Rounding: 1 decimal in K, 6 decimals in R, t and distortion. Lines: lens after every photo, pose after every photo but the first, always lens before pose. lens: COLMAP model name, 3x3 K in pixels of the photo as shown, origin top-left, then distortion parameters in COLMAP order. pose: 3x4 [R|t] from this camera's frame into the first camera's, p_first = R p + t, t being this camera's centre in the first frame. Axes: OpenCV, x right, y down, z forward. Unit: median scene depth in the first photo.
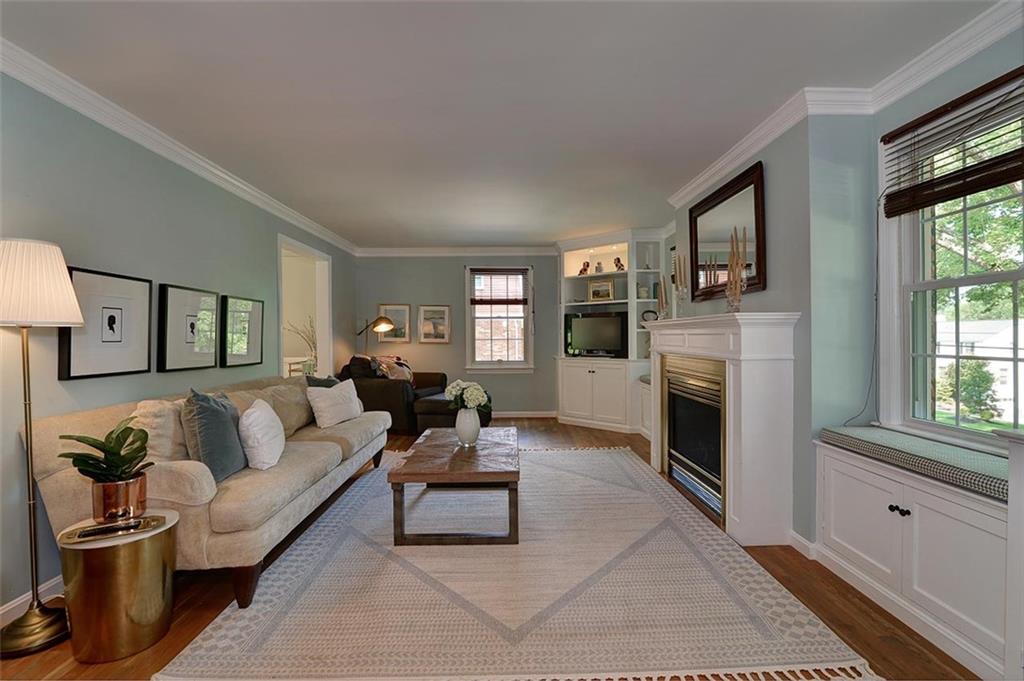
lens RADIAL K [[472.3, 0, 513.6], [0, 472.3, 339.2], [0, 0, 1]] dist [-0.020058, -0.000082]
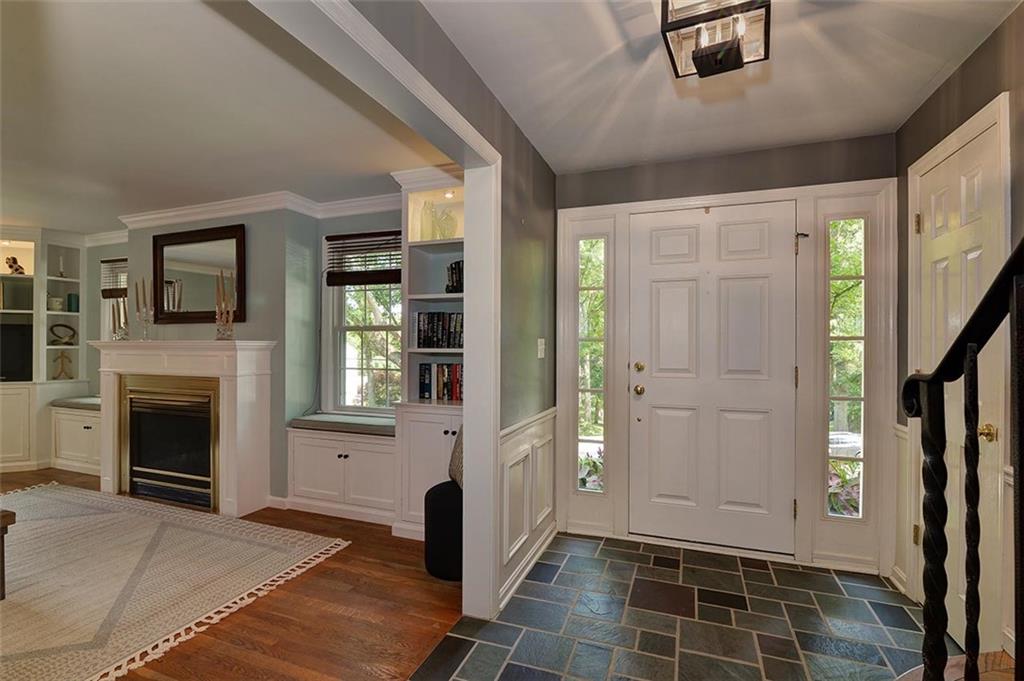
lens RADIAL K [[472.3, 0, 507.4], [0, 472.3, 343.6], [0, 0, 1]] dist [-0.020058, -0.000082]
pose [[0.372741, 0.016491, 0.927789, -0.450946], [0.000787, 0.999836, -0.018088, -0.021831], [-0.927935, 0.007472, 0.372667, -0.190522]]
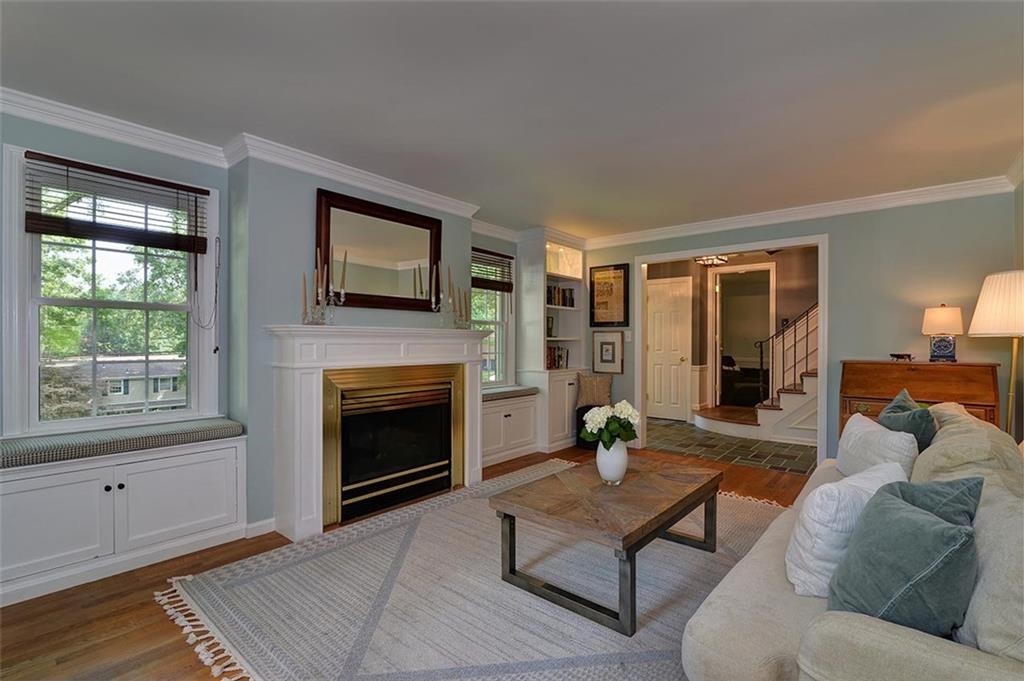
lens RADIAL K [[472.3, 0, 512.8], [0, 472.3, 339.7], [0, 0, 1]] dist [-0.020058, -0.000082]
pose [[-0.756082, 0.006114, 0.654449, -0.604889], [0.007087, 0.999974, -0.001154, -0.022016], [-0.654439, 0.003766, -0.756106, 2.100456]]
